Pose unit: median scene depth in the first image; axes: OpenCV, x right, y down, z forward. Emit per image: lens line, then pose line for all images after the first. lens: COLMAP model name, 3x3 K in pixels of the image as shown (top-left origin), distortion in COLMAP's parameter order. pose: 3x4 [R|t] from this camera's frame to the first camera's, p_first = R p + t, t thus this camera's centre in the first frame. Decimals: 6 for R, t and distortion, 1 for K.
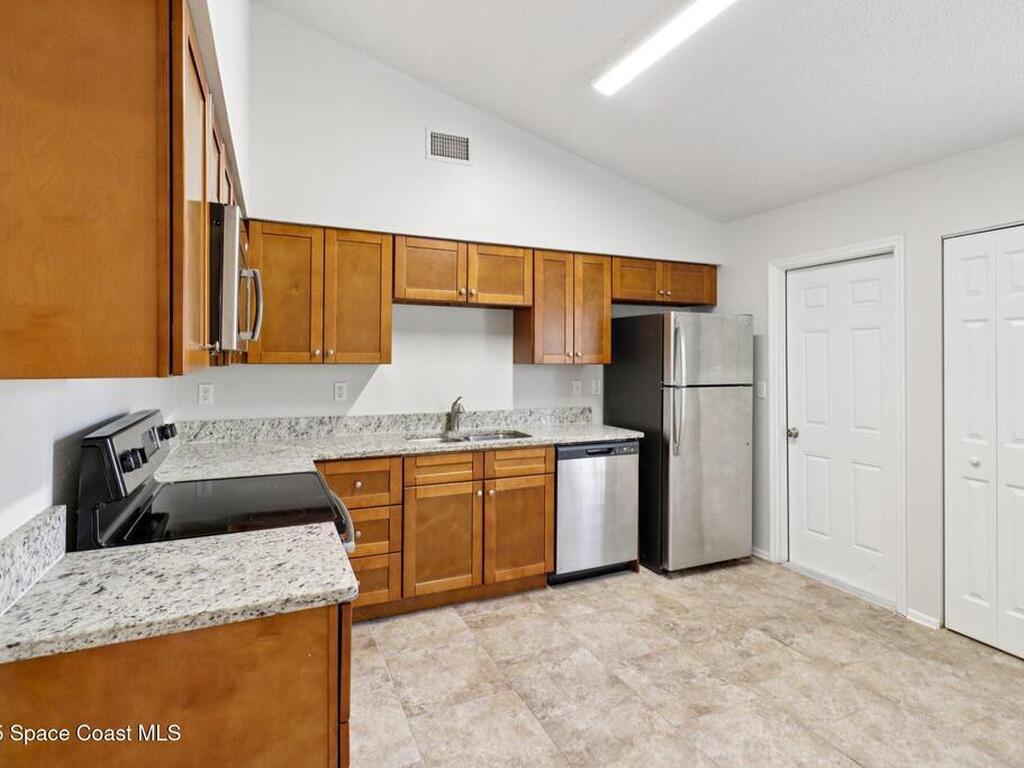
lens RADIAL K [[536.7, 0, 509.7], [0, 536.7, 354.2], [0, 0, 1]] dist [-0.020051, -0.004868]
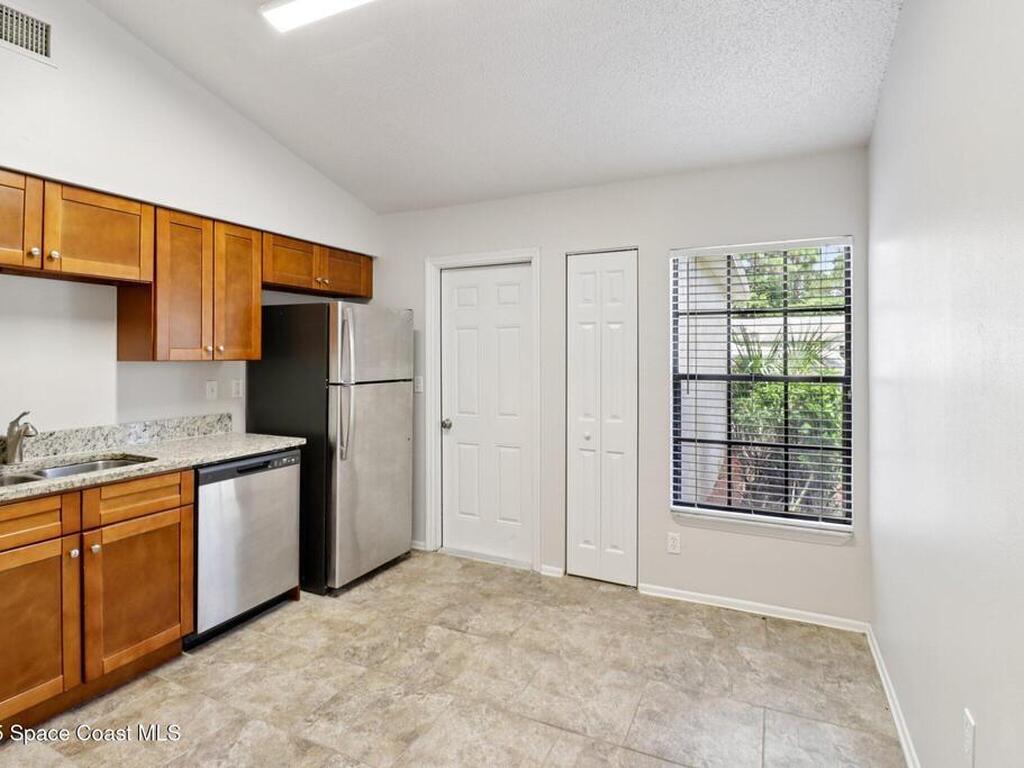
lens RADIAL K [[536.7, 0, 520.6], [0, 536.7, 351.4], [0, 0, 1]] dist [-0.020051, -0.004868]
pose [[0.752503, 0.001805, 0.658586, -0.064931], [-0.005048, 0.999983, 0.003027, 0.000193], [-0.658569, -0.005603, 0.752499, 0.124640]]
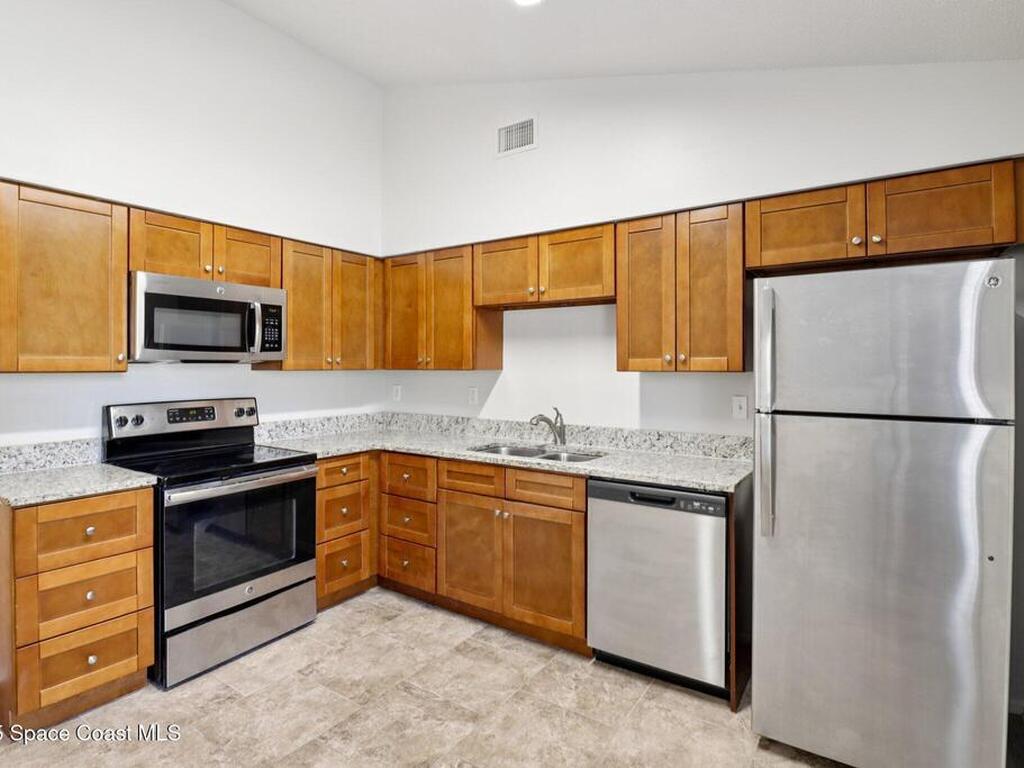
lens RADIAL K [[536.7, 0, 515.8], [0, 536.7, 363.9], [0, 0, 1]] dist [-0.020051, -0.004868]
pose [[0.530505, -0.008718, -0.847637, 0.687878], [0.009003, 0.999949, -0.004650, 0.011214], [0.847634, -0.005165, 0.530556, 0.513066]]
